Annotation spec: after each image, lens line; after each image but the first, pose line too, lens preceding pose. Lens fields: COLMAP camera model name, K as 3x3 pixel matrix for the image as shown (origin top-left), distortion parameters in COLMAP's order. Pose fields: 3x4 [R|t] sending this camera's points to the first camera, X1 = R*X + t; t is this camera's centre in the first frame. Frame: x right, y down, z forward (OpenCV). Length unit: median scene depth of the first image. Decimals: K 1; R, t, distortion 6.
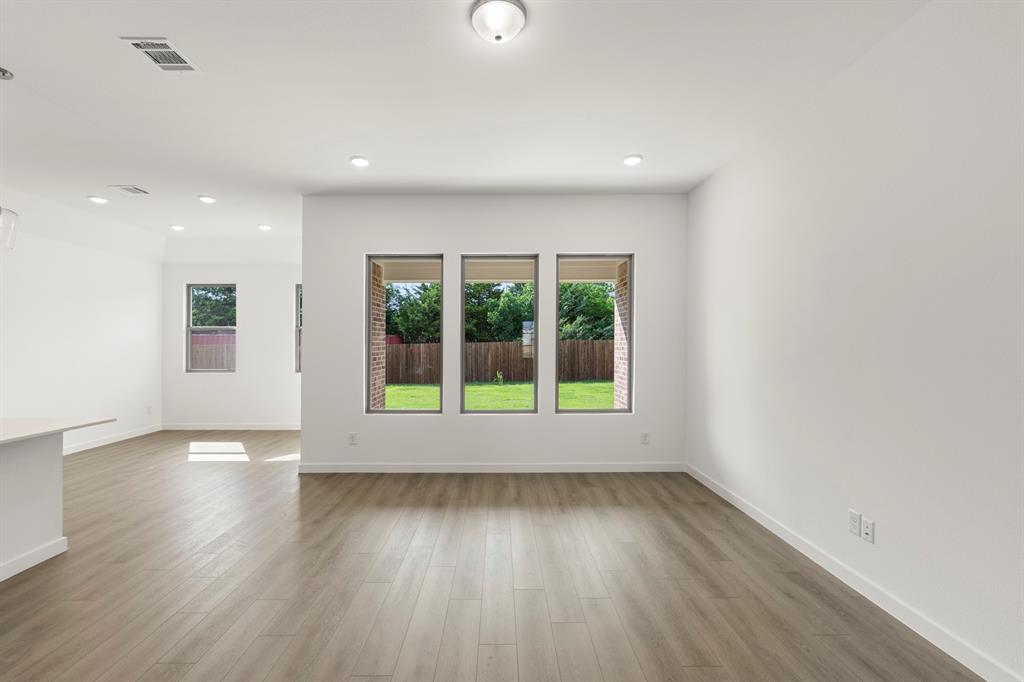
lens RADIAL K [[453.7, 0, 506.1], [0, 453.7, 342.9], [0, 0, 1]] dist [-0.001144, 0.001443]
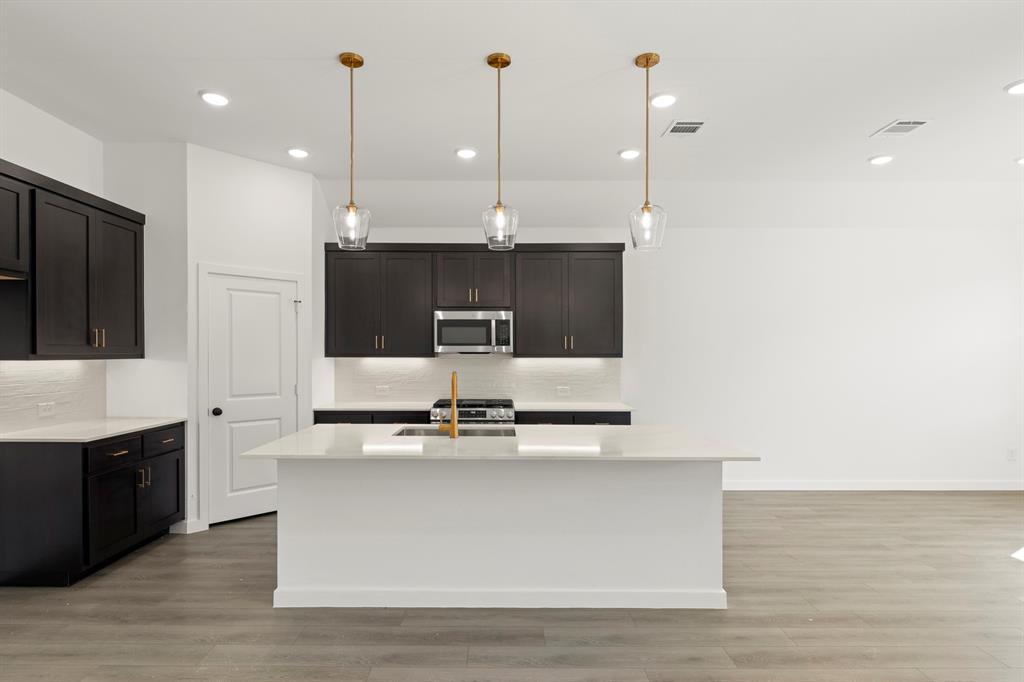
lens RADIAL K [[539.0, 0, 497.4], [0, 539.0, 354.4], [0, 0, 1]] dist [-0.003365, 0.001977]
pose [[-0.008888, 0.004898, -0.999949, -0.007221], [-0.002151, 0.999986, 0.004917, 0.001122], [0.999958, 0.002194, -0.008878, 0.375619]]
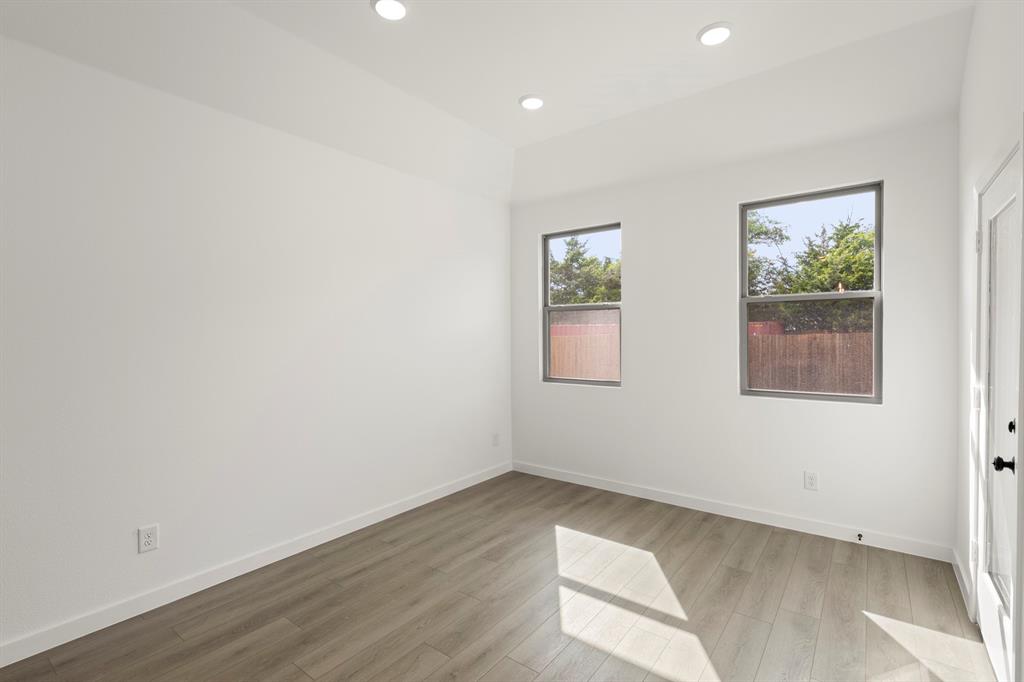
lens RADIAL K [[470.8, 0, 501.5], [0, 470.8, 335.8], [0, 0, 1]] dist [0.002748, 0.000153]
pose [[0.781178, -0.003963, -0.624296, -0.524015], [0.006097, 0.999981, 0.001282, 0.003033], [0.624279, -0.004808, 0.781187, 0.698678]]
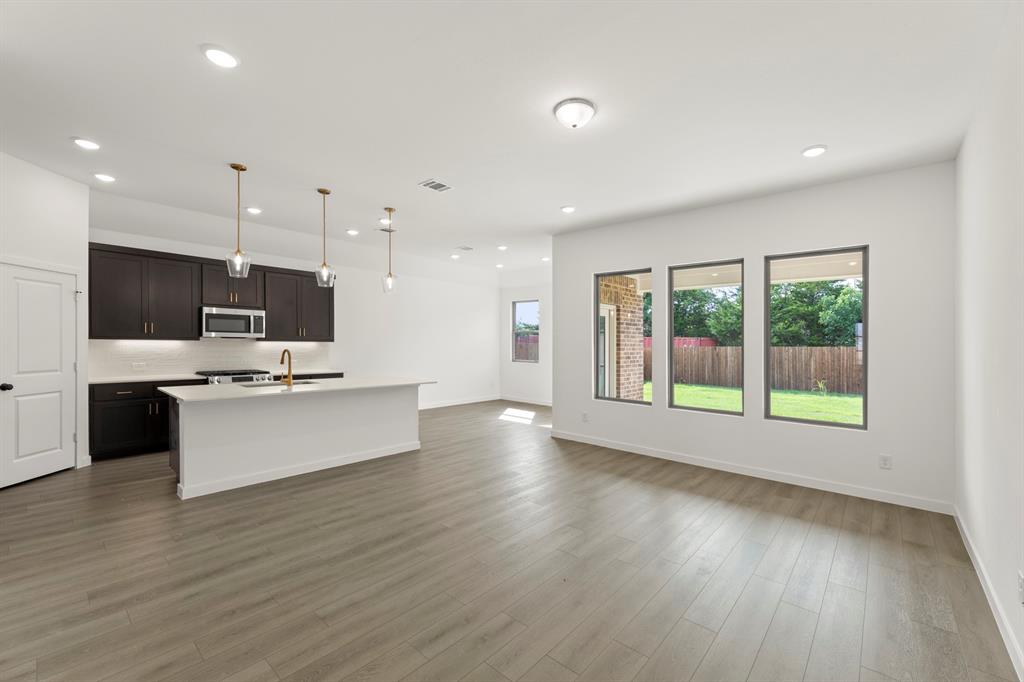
lens RADIAL K [[432.1, 0, 514.7], [0, 432.1, 355.3], [0, 0, 1]] dist [0.005263, -0.000288]
pose [[0.749395, 0.035238, -0.661184, 0.322892], [-0.019218, 0.999320, 0.031478, -0.000800], [0.661844, -0.010883, 0.749563, -0.058345]]
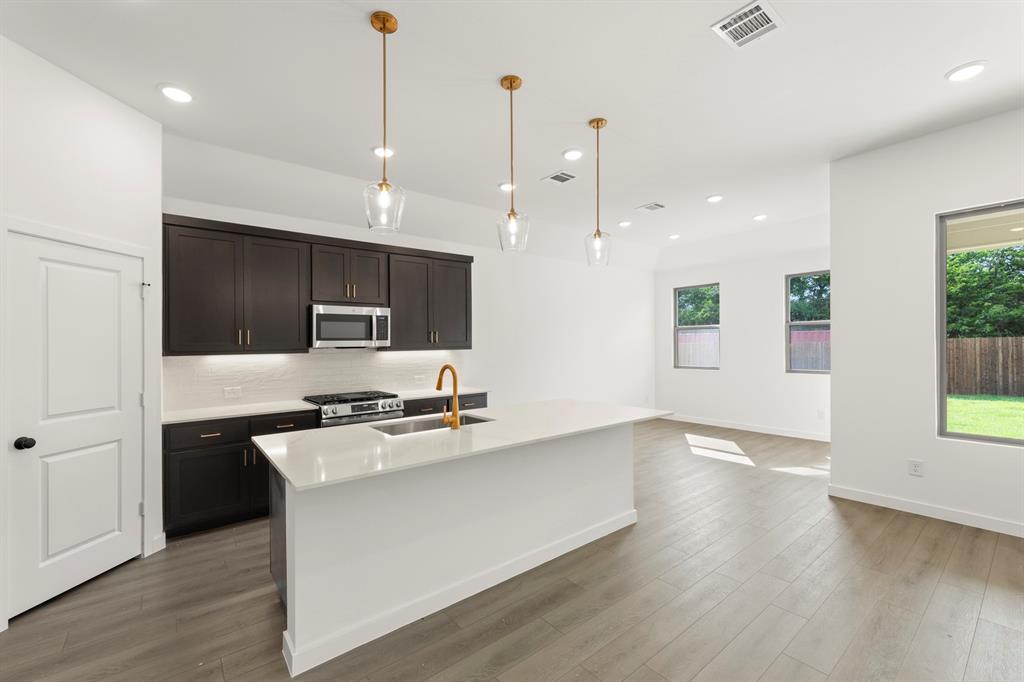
lens RADIAL K [[432.1, 0, 505.5], [0, 432.1, 343.0], [0, 0, 1]] dist [0.005263, -0.000288]
pose [[0.617825, -0.008445, -0.786270, -0.190561], [0.012281, 0.999924, -0.001090, -0.000691], [0.786219, -0.008983, 0.617882, 0.037865]]
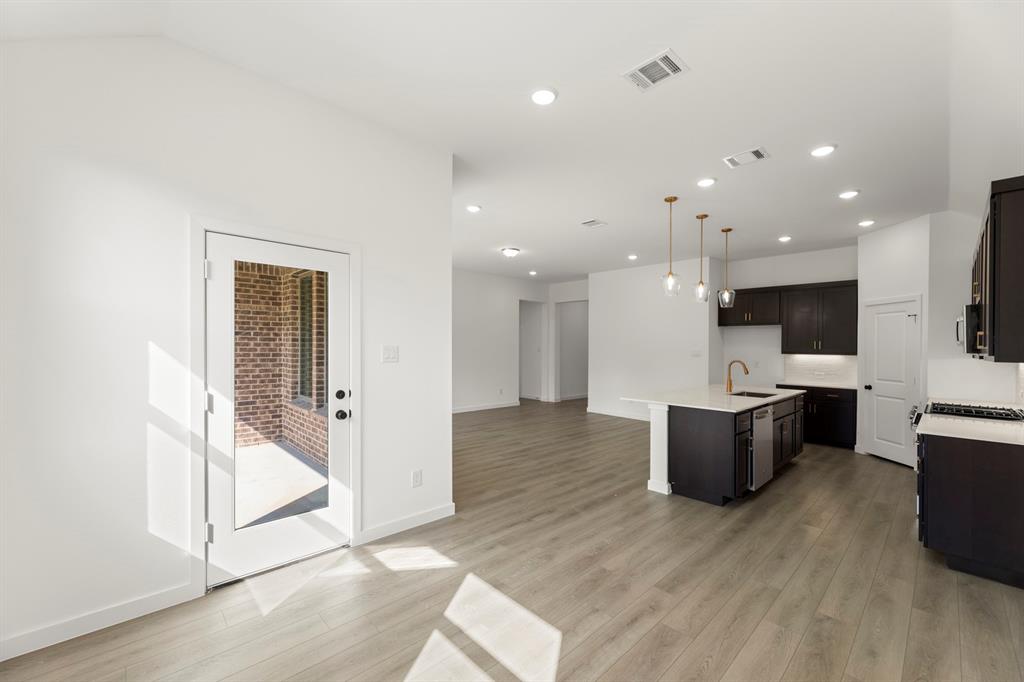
lens RADIAL K [[415.9, 0, 510.4], [0, 415.9, 341.8], [0, 0, 1]] dist [0.000087, -0.000216]
pose [[-0.682219, -0.000404, 0.731147, -1.021326], [-0.012552, 0.999859, -0.011160, -0.000665], [-0.731040, -0.016791, -0.682128, 1.399018]]
